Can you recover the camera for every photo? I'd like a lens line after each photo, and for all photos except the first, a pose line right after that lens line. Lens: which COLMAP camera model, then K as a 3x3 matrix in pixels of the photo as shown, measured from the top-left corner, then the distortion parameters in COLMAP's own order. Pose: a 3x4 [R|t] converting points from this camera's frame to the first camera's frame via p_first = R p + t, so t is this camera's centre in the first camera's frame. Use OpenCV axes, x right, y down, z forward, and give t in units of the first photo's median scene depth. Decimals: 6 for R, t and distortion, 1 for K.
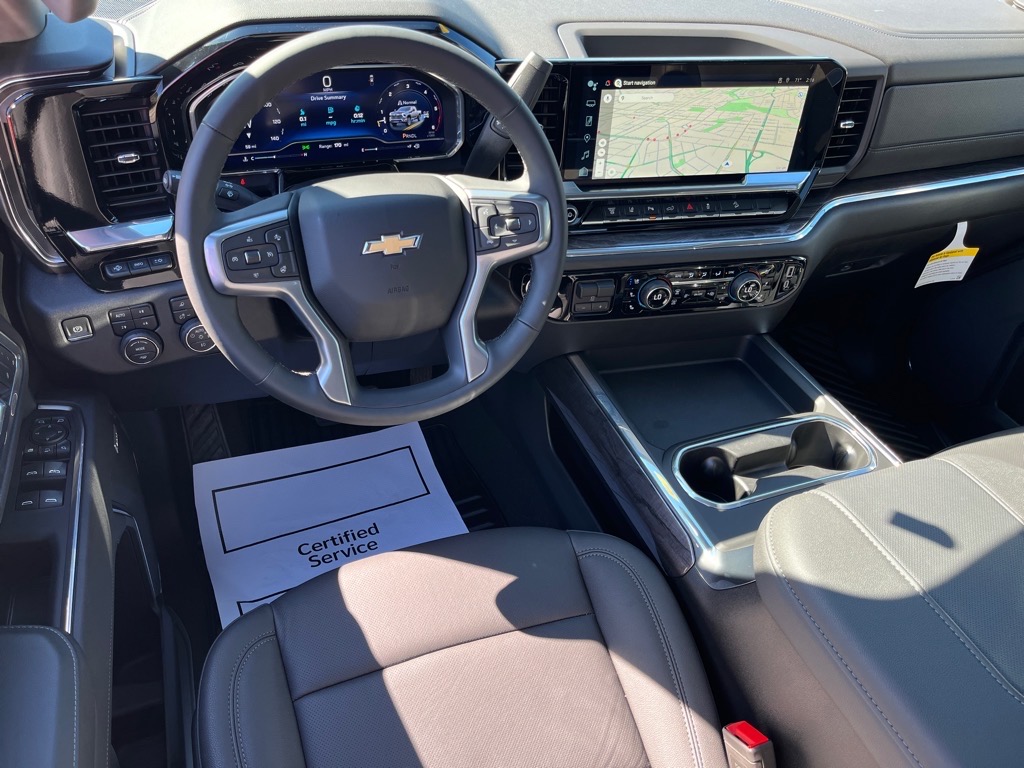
lens RADIAL K [[758.6, 0, 512.7], [0, 758.6, 388.2], [0, 0, 1]] dist [0.005734, -0.008884]
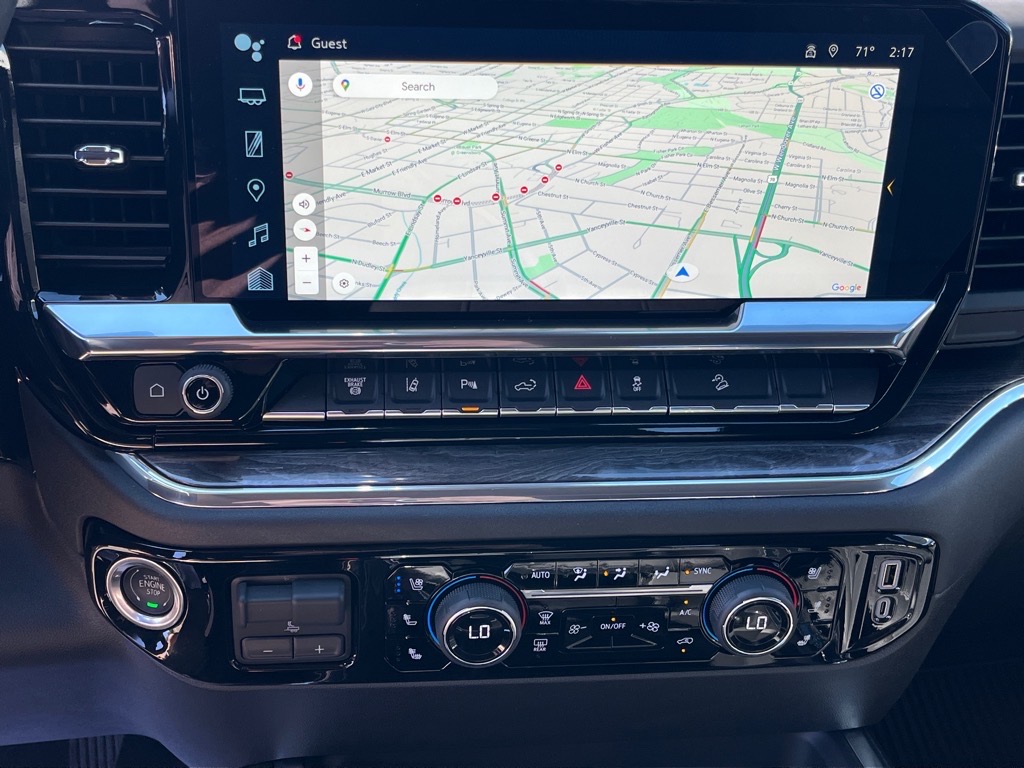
lens RADIAL K [[1263.3, 0, 511.1], [0, 1263.3, 380.0], [0, 0, 1]] dist [0.016757, 0.000000]
pose [[0.991577, 0.036100, -0.124386, 0.282424], [-0.063025, 0.973488, -0.219885, -0.108949], [0.113150, 0.225872, 0.967563, 0.424636]]
